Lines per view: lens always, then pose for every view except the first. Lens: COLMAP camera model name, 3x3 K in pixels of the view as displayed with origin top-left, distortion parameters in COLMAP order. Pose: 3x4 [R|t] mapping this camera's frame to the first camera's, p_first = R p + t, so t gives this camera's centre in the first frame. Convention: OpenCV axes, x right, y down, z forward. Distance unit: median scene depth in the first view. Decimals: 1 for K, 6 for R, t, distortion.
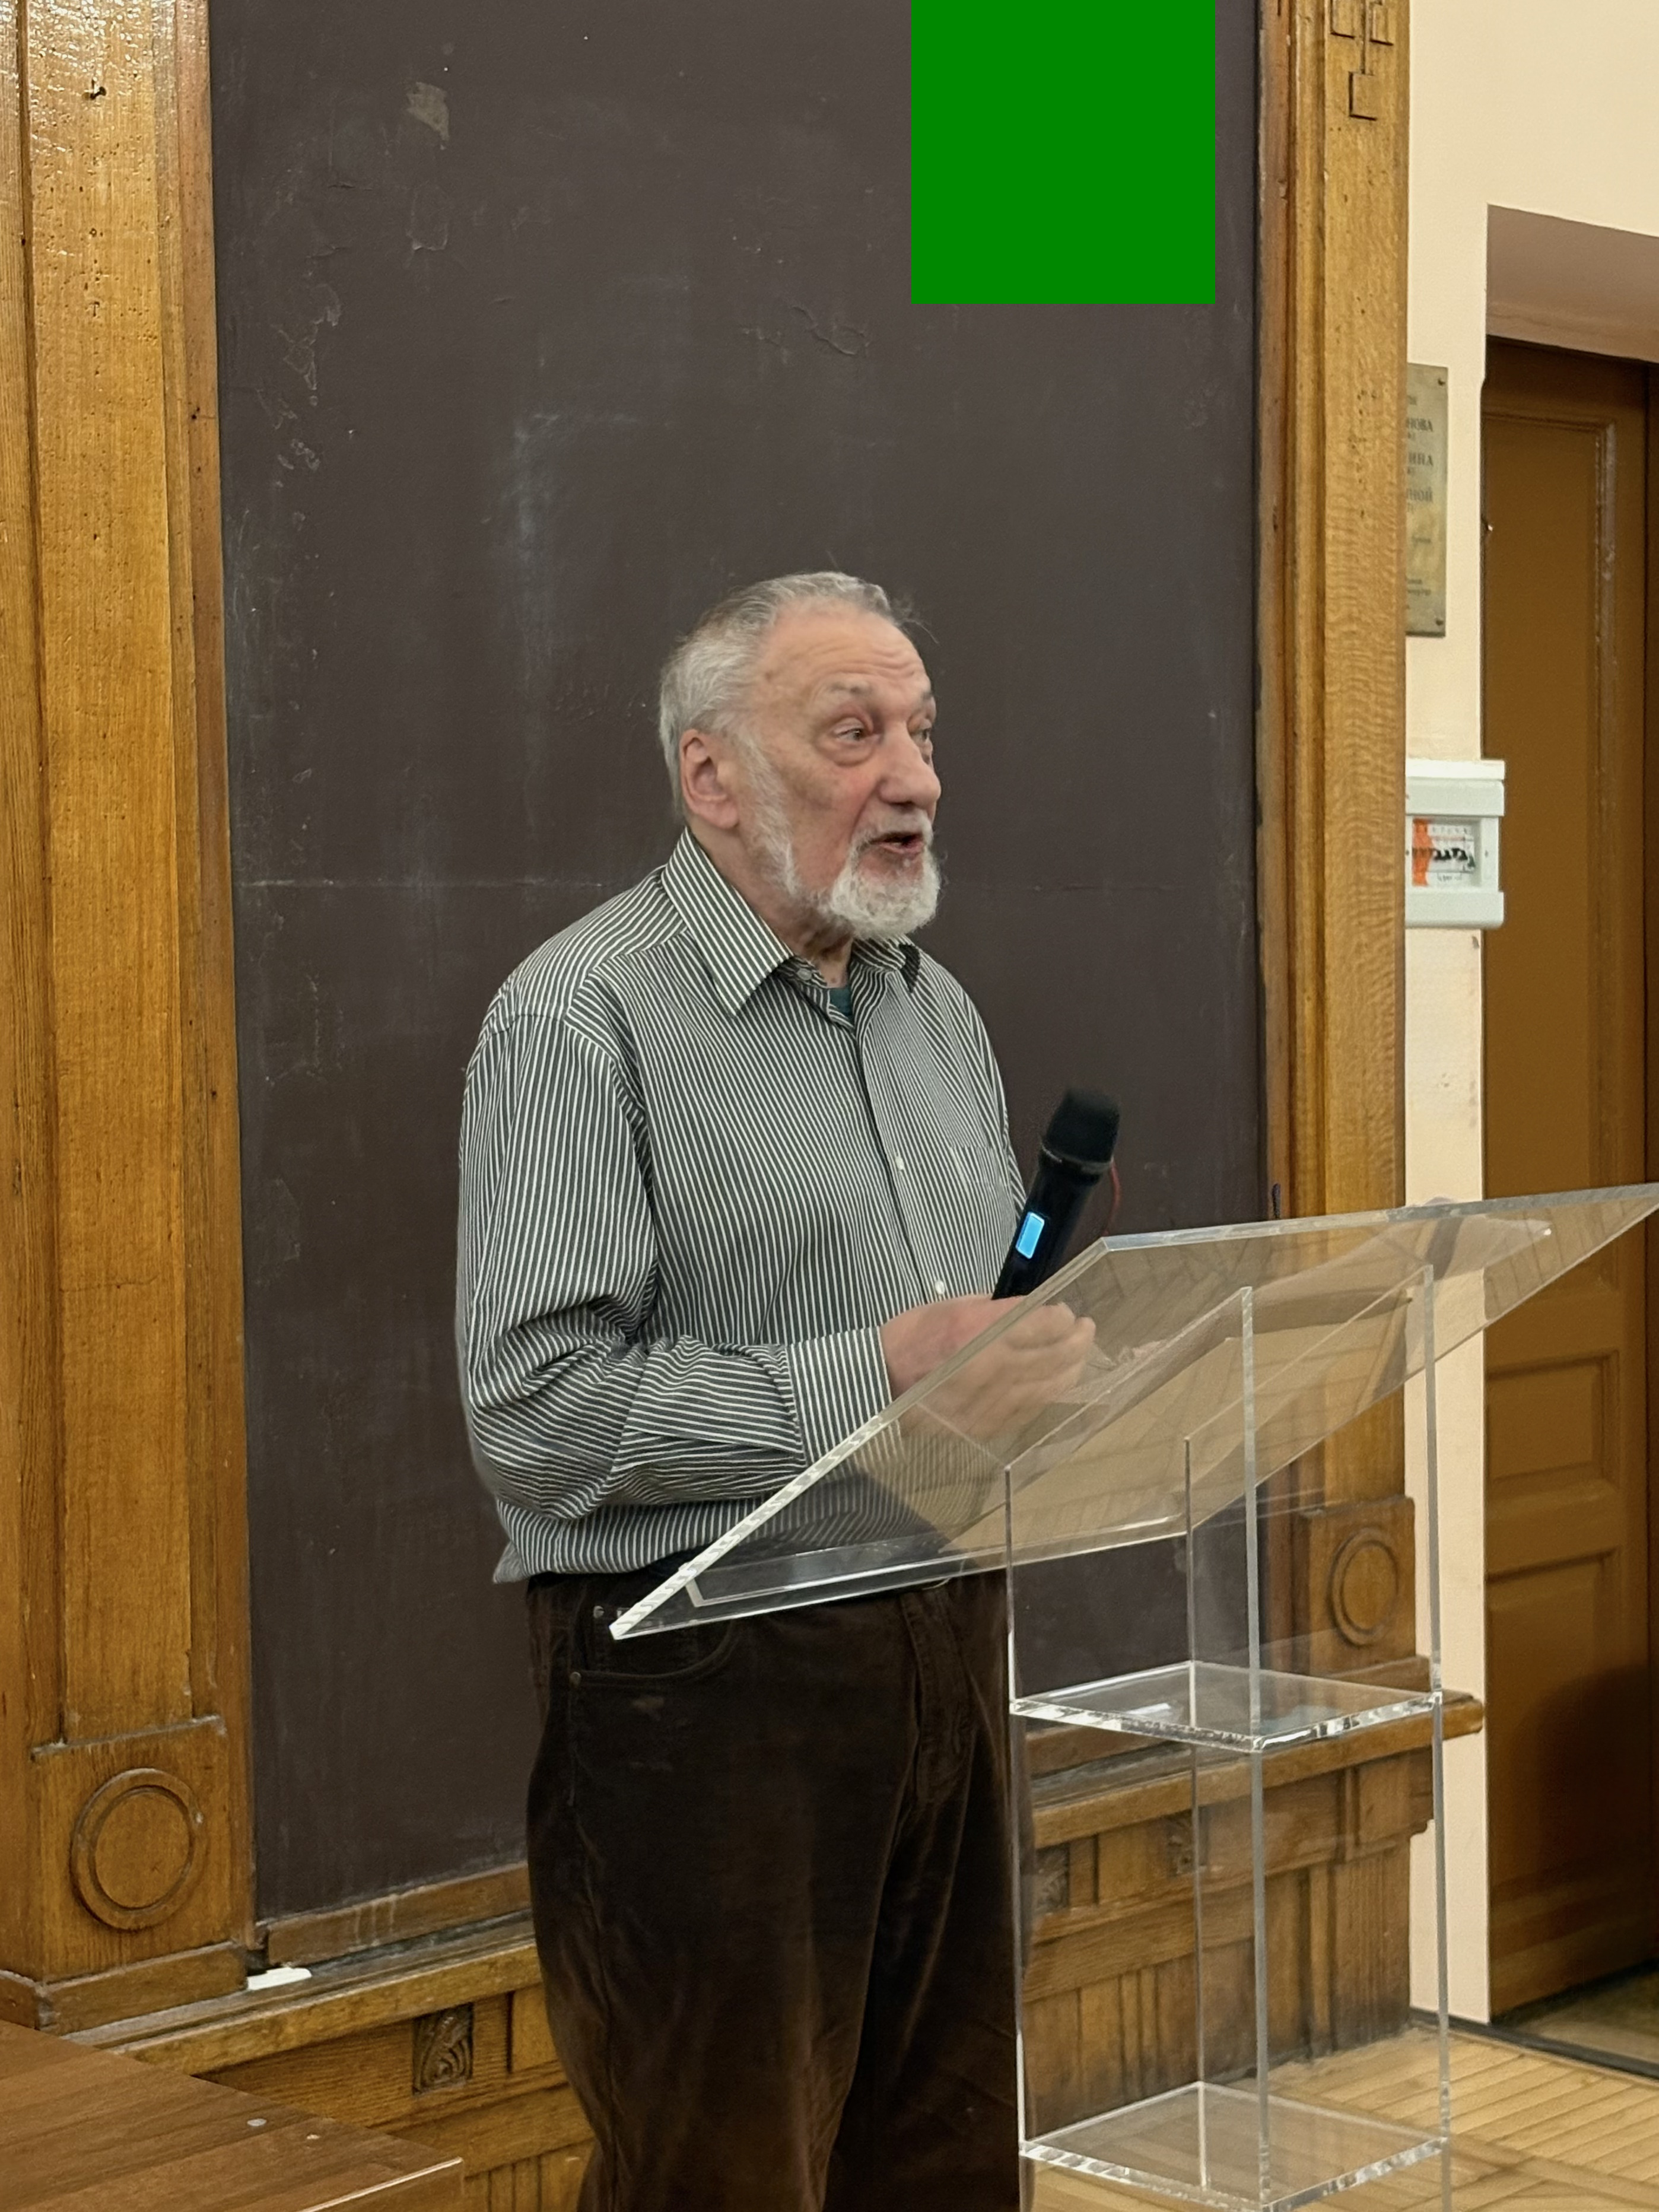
lens RADIAL K [[3992.1, 0, 813.1], [0, 3992.1, 1106.5], [0, 0, 1]] dist [0.105153, 0.000000]
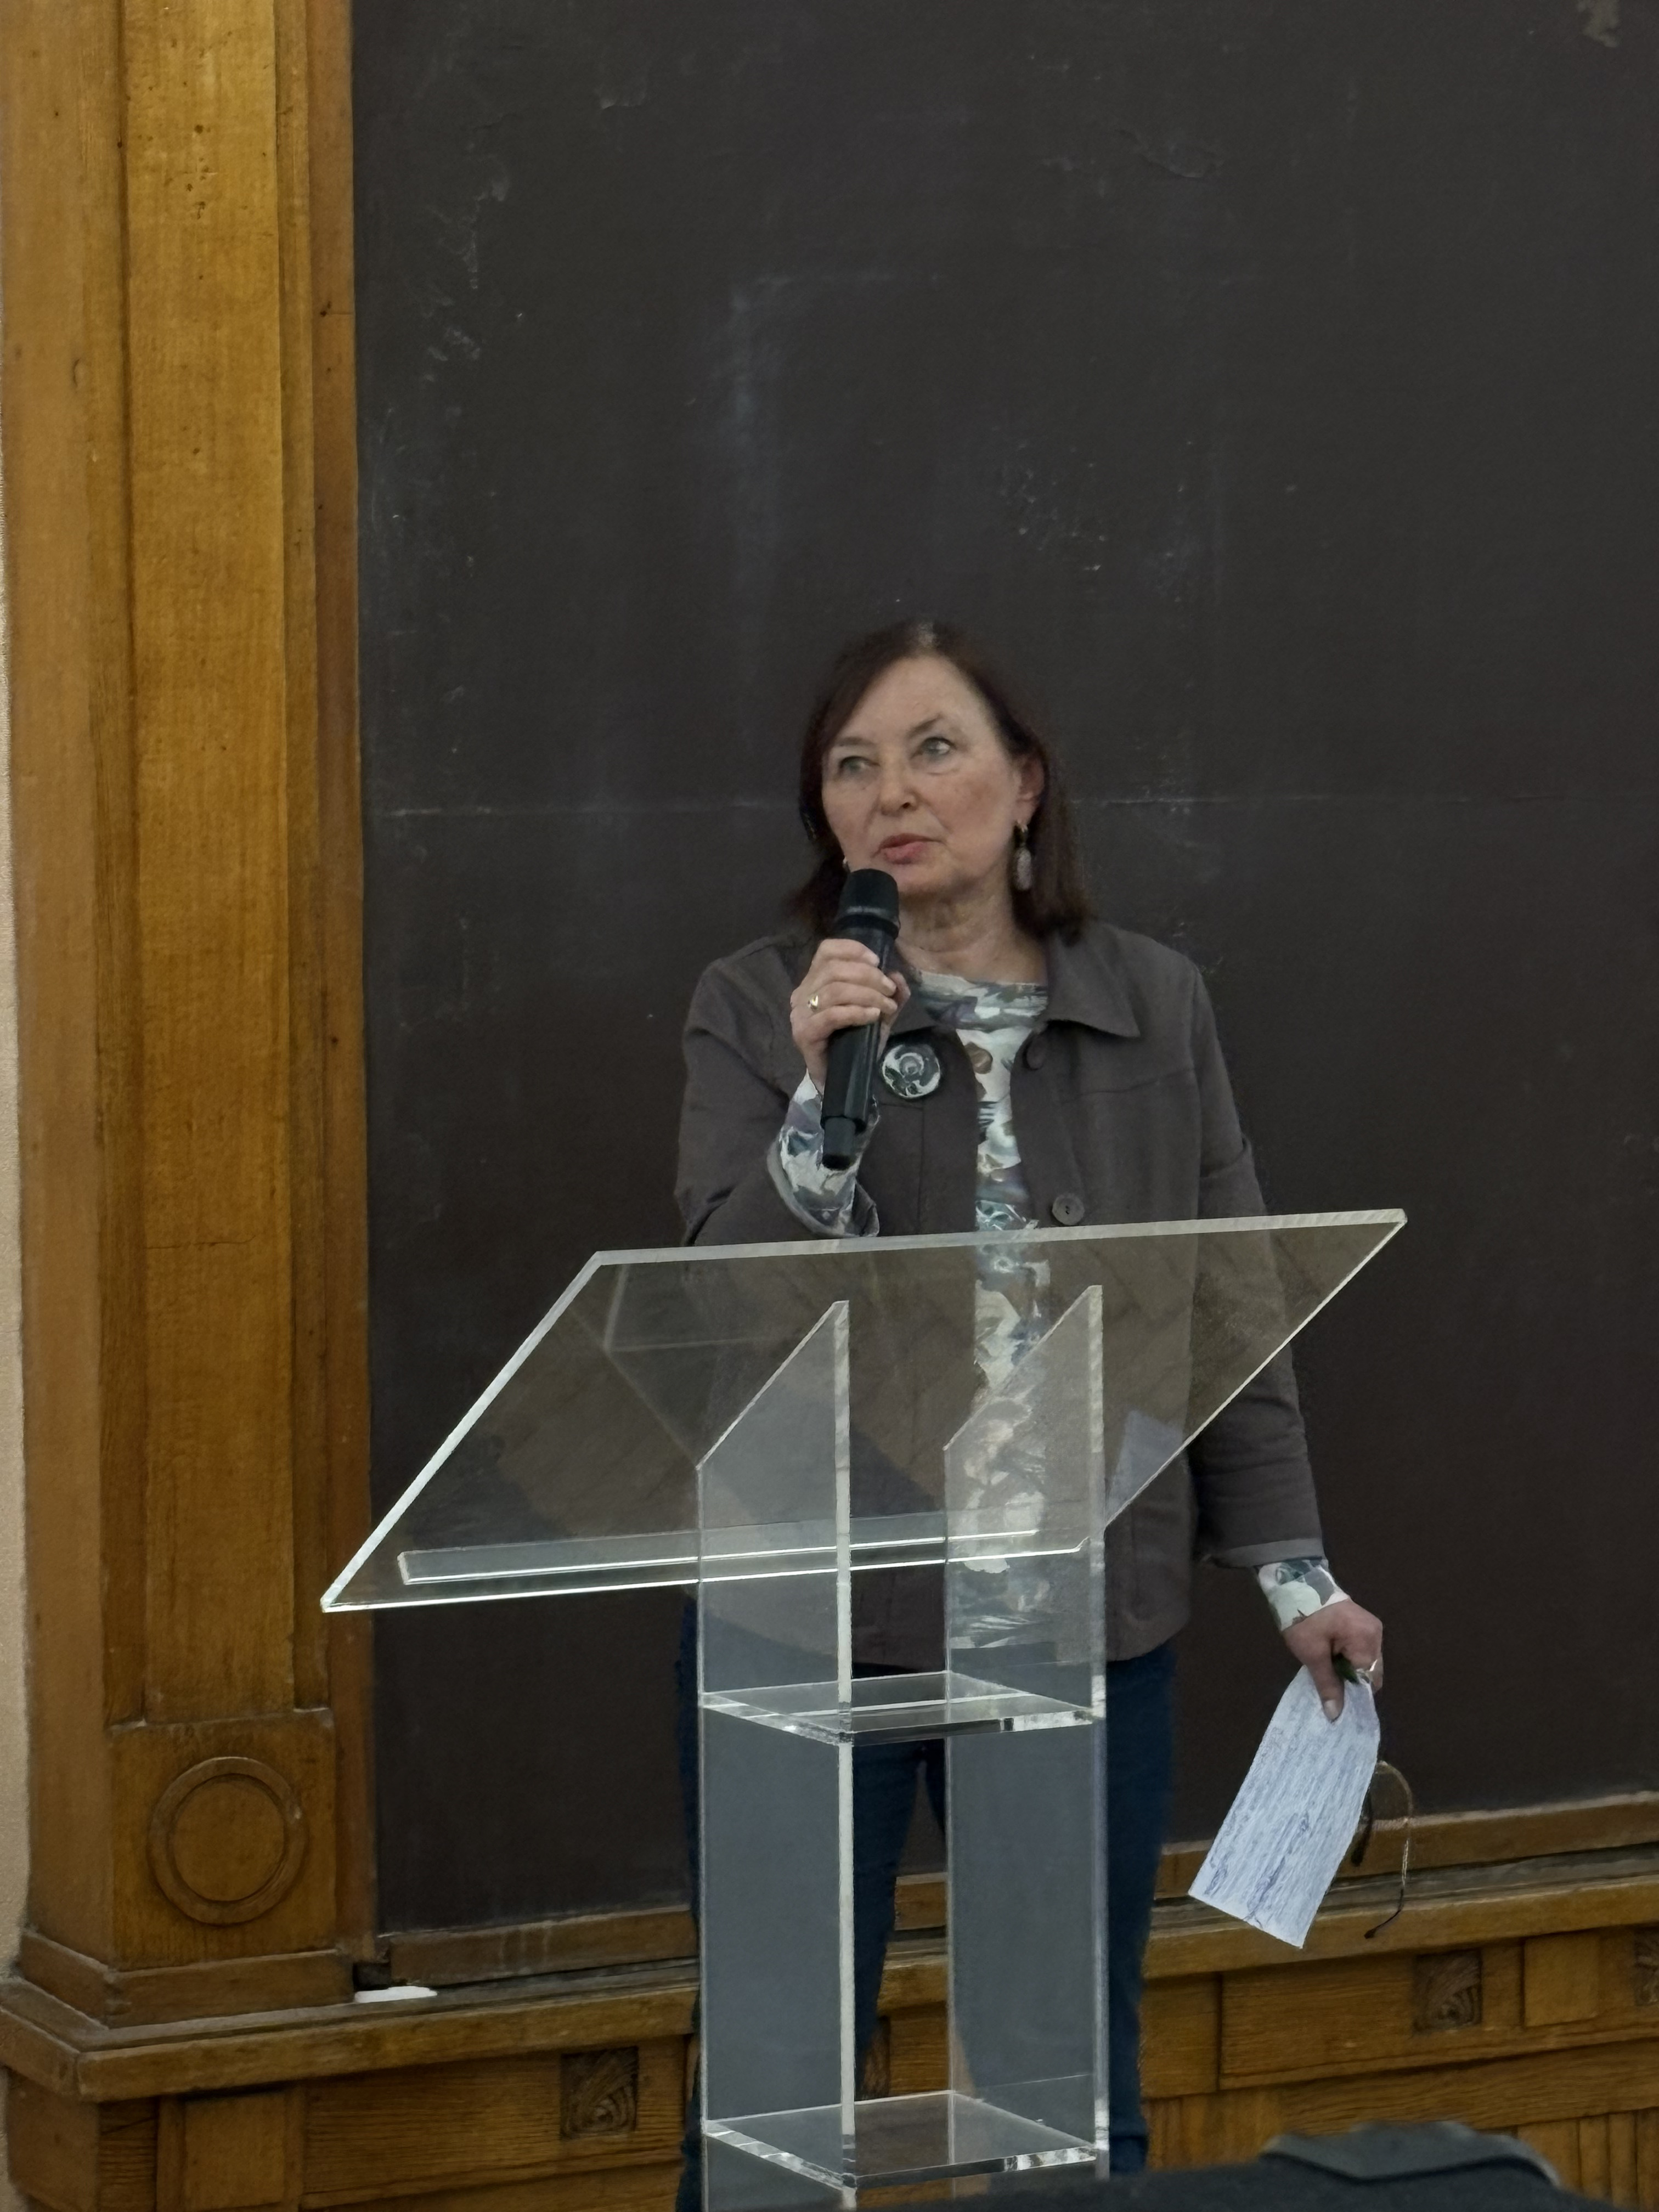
lens RADIAL K [[6654.3, 0, 827.5], [0, 6654.3, 1100.3], [0, 0, 1]] dist [0.180491, 0.000000]
pose [[0.953193, 0.030552, -0.300814, 0.421512], [-0.021826, 0.999239, 0.032326, -0.041515], [0.301573, -0.024247, 0.953135, -0.436693]]
